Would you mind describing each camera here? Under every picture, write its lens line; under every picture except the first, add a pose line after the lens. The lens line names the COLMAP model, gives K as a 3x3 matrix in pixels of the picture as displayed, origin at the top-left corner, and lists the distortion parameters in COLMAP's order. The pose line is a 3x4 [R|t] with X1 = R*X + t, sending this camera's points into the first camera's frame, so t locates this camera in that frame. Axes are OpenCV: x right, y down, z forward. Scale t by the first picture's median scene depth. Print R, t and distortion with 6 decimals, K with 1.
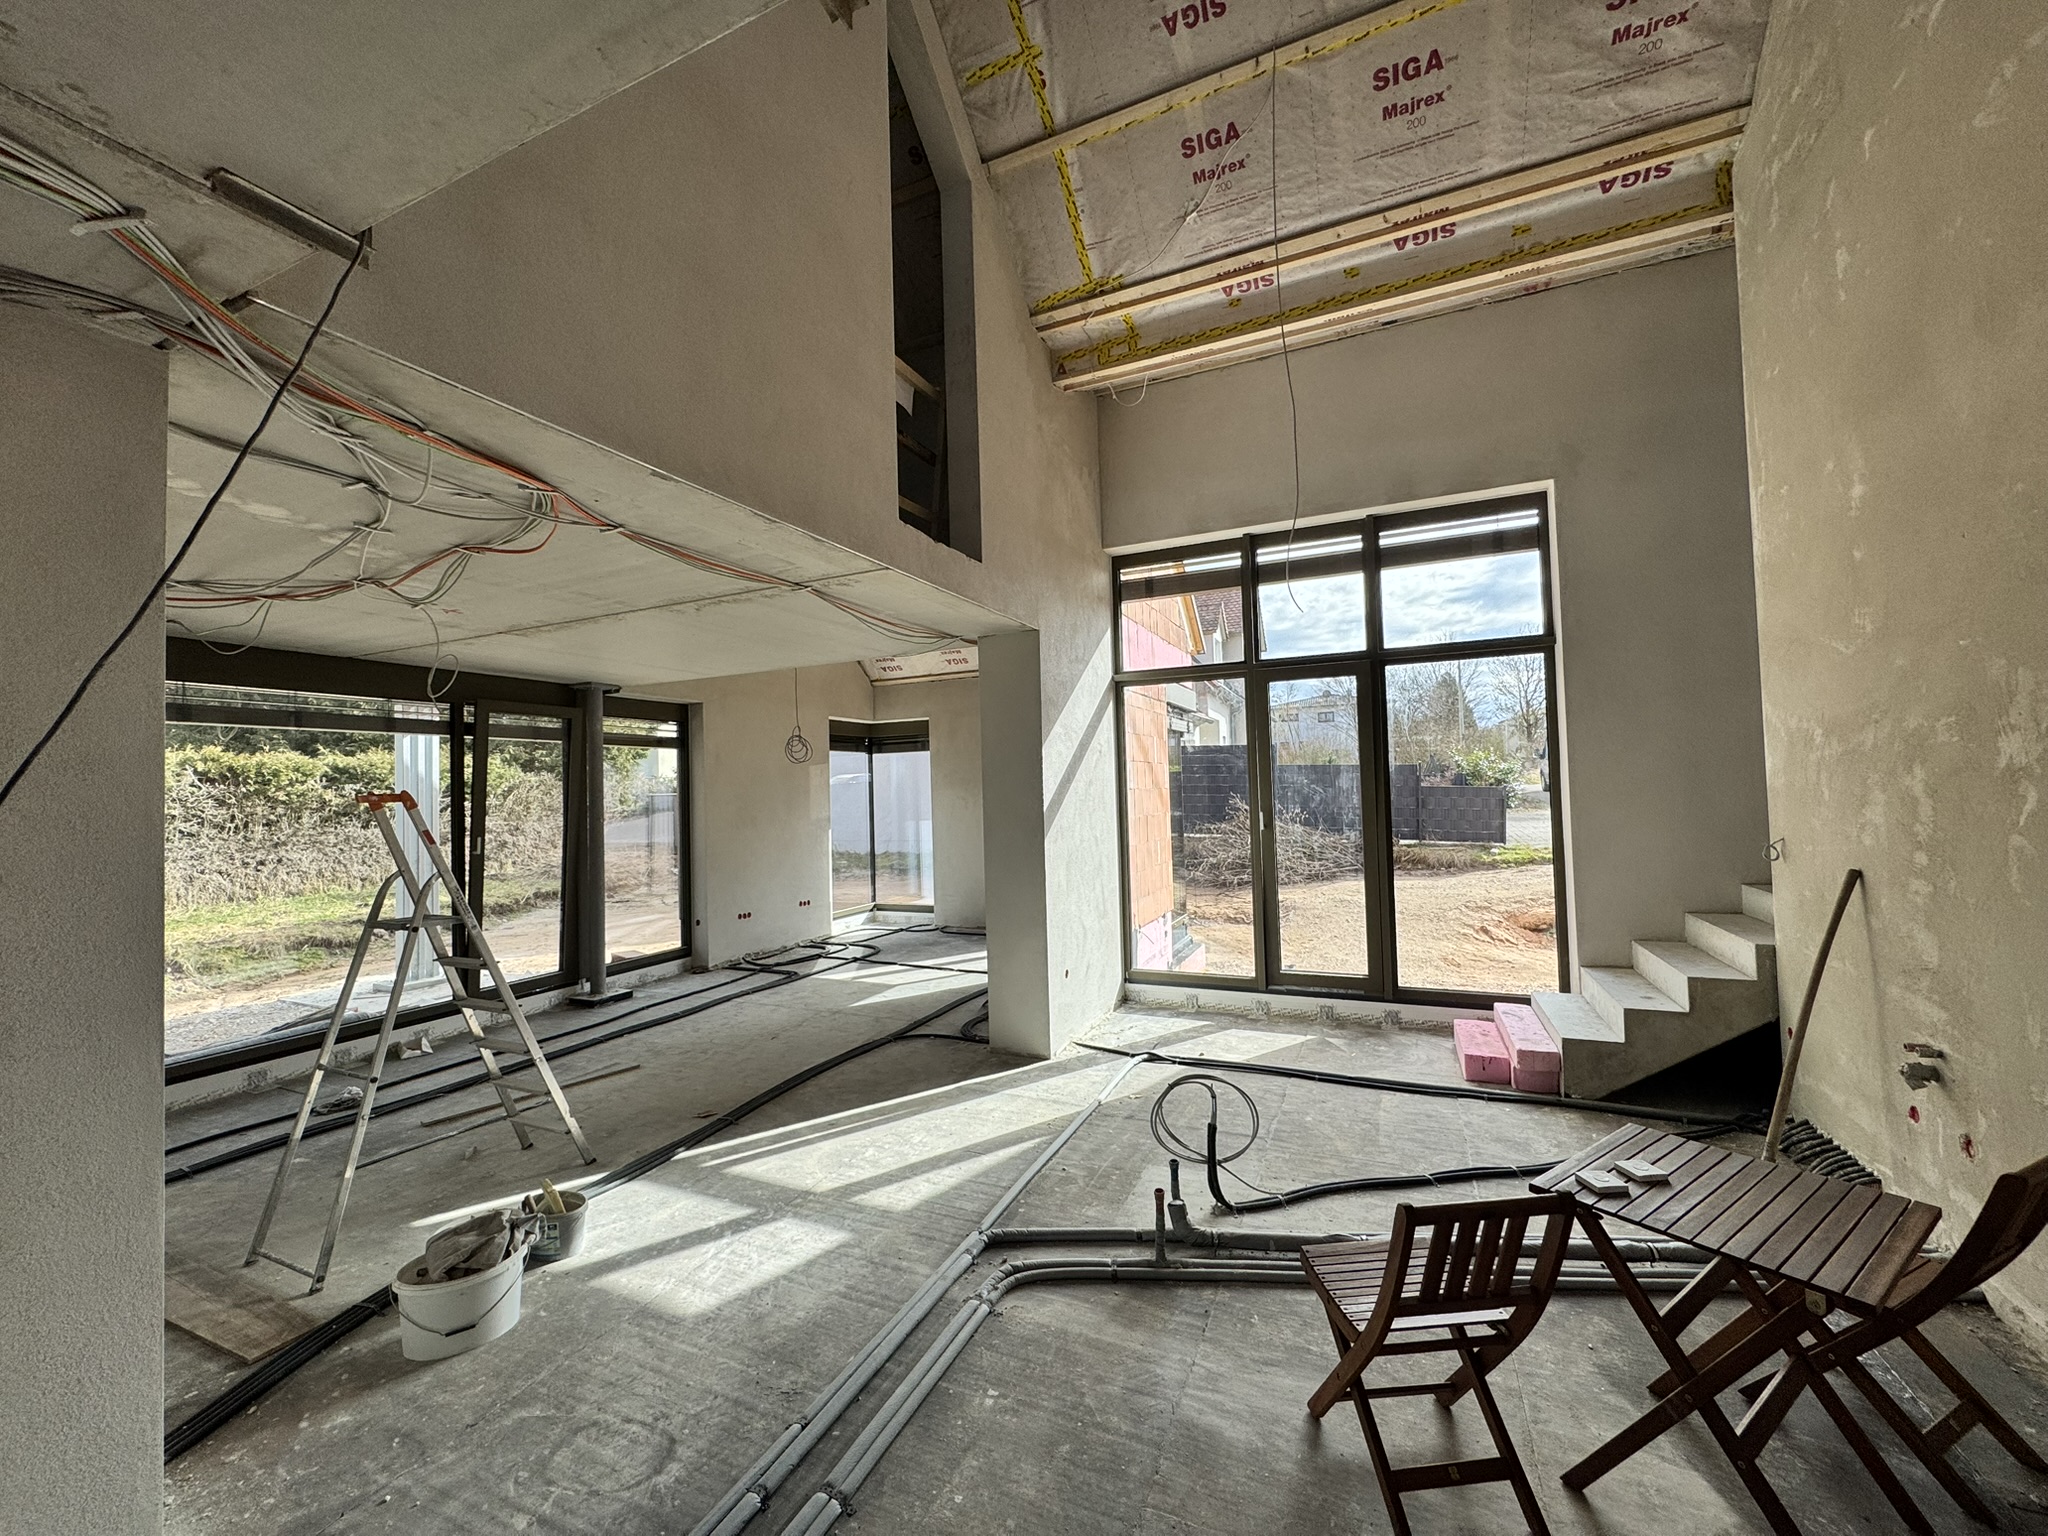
lens RADIAL K [[817.1, 0, 1024.0], [0, 817.1, 768.0], [0, 0, 1]] dist [-0.001572, 0.000551]
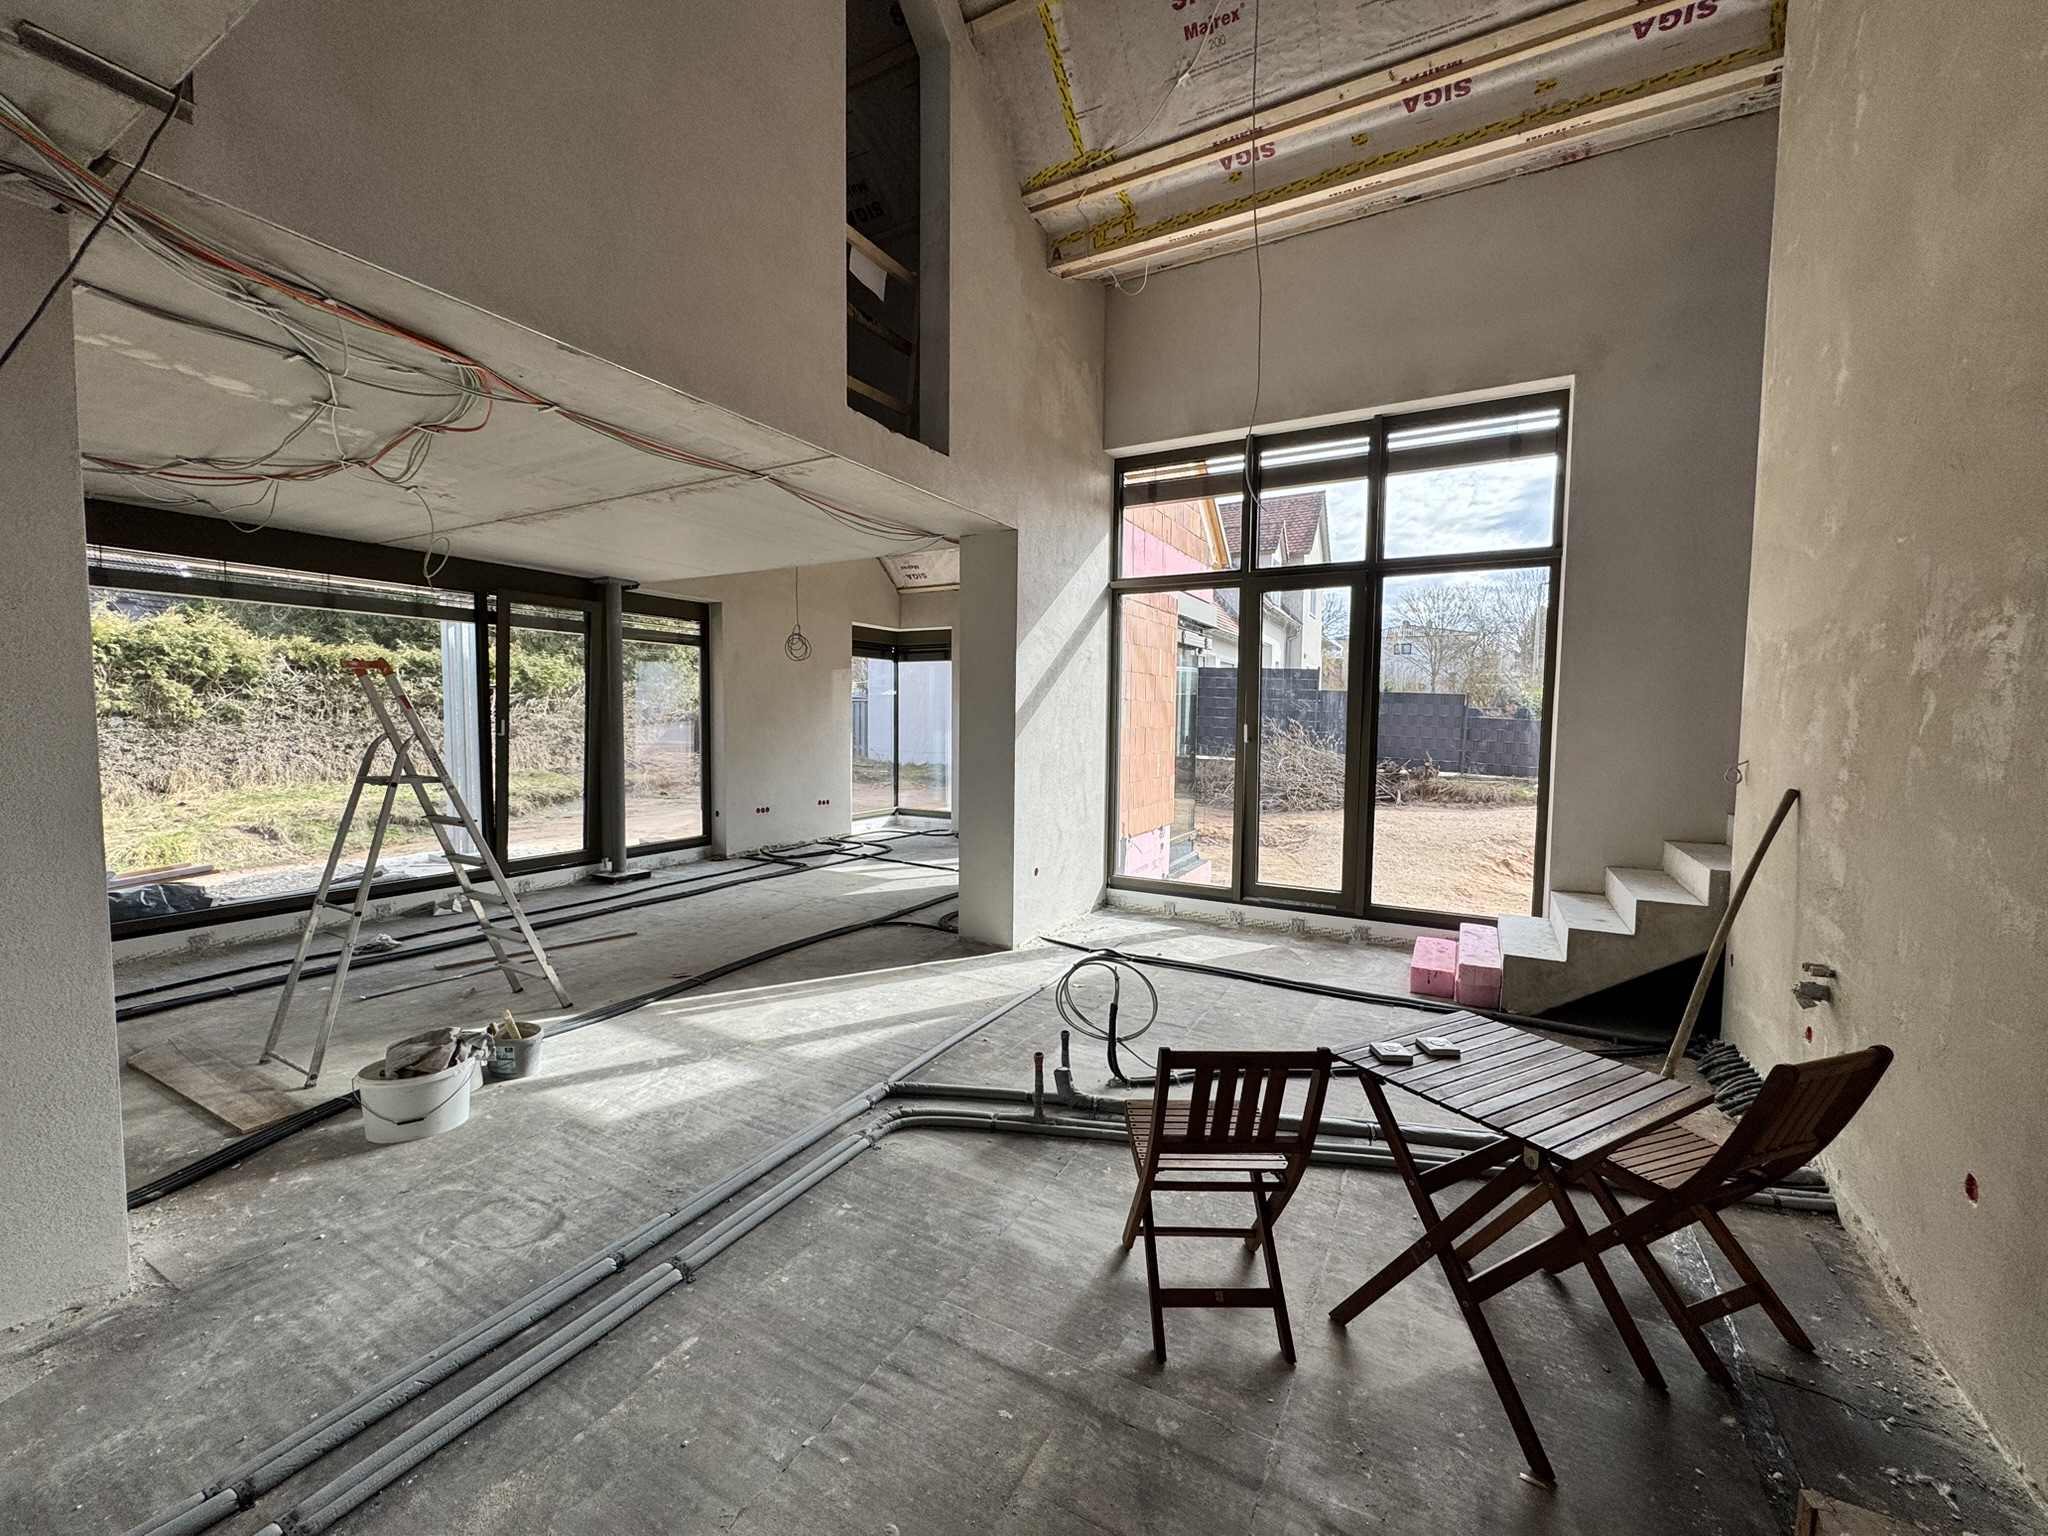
lens RADIAL K [[817.8, 0, 1024.0], [0, 817.8, 768.0], [0, 0, 1]] dist [-0.000809, -0.000018]
pose [[0.995962, 0.043666, -0.078437, 0.141360], [-0.036131, 0.994818, 0.095040, 0.030167], [0.082180, -0.091822, 0.992379, -0.016942]]
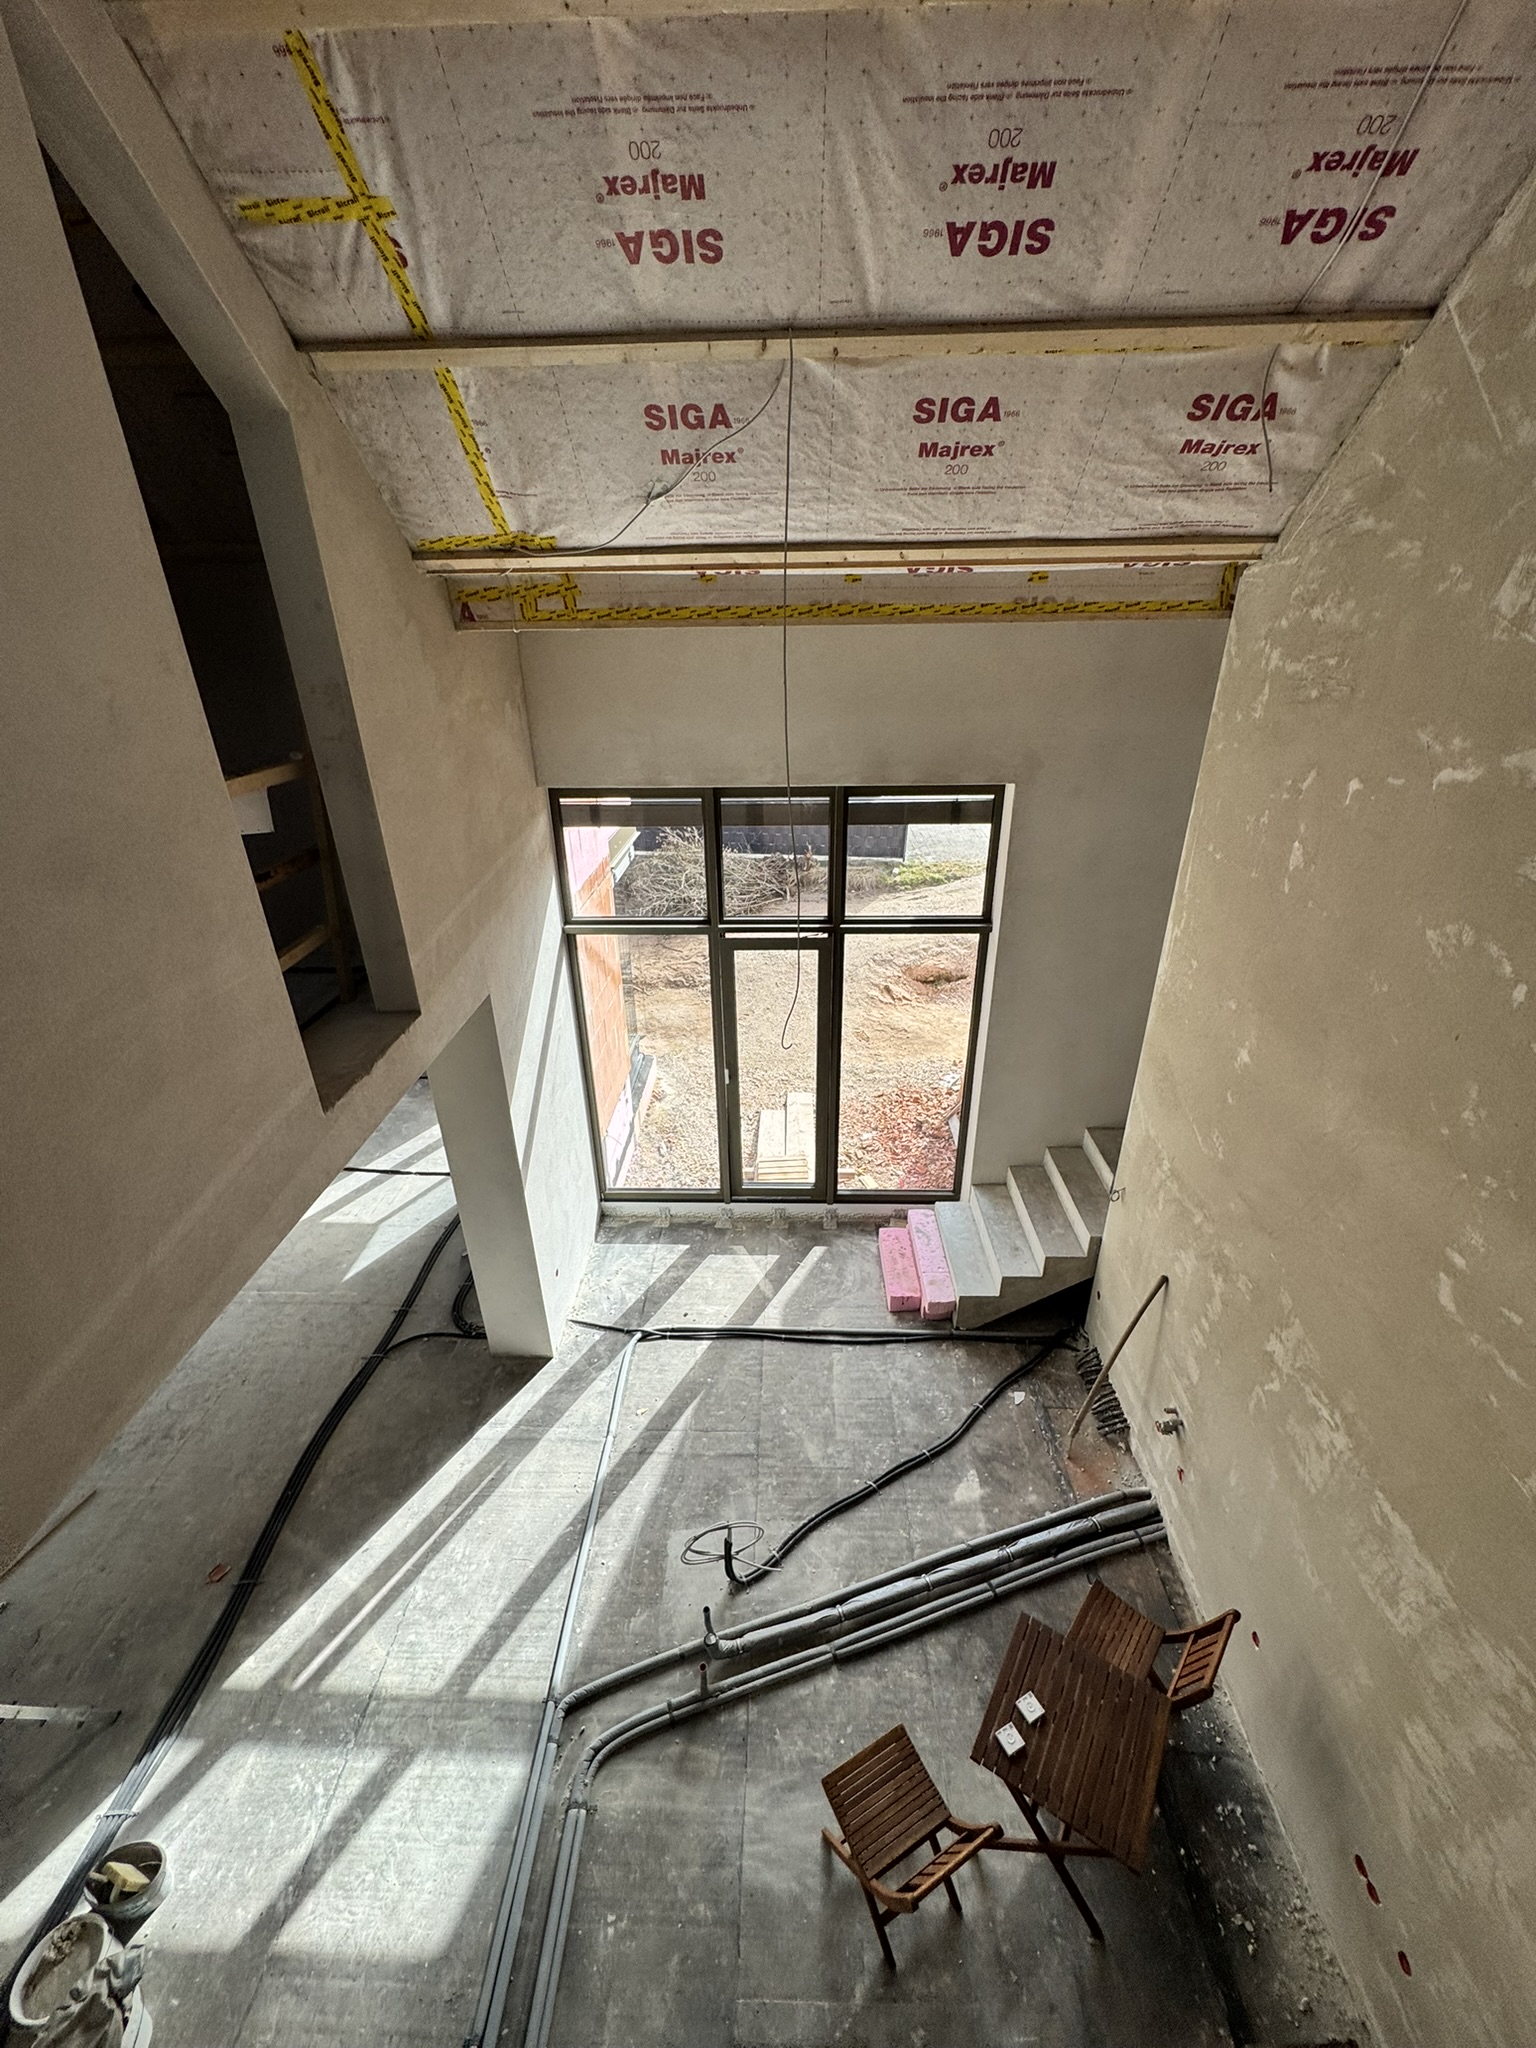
lens RADIAL K [[817.8, 0, 768.0], [0, 817.8, 1024.0], [0, 0, 1]] dist [-0.000809, -0.000018]
pose [[0.921717, -0.155814, 0.355190, -0.026249], [-0.023236, 0.891933, 0.451570, -0.641636], [-0.387166, -0.424473, 0.818490, 0.222288]]
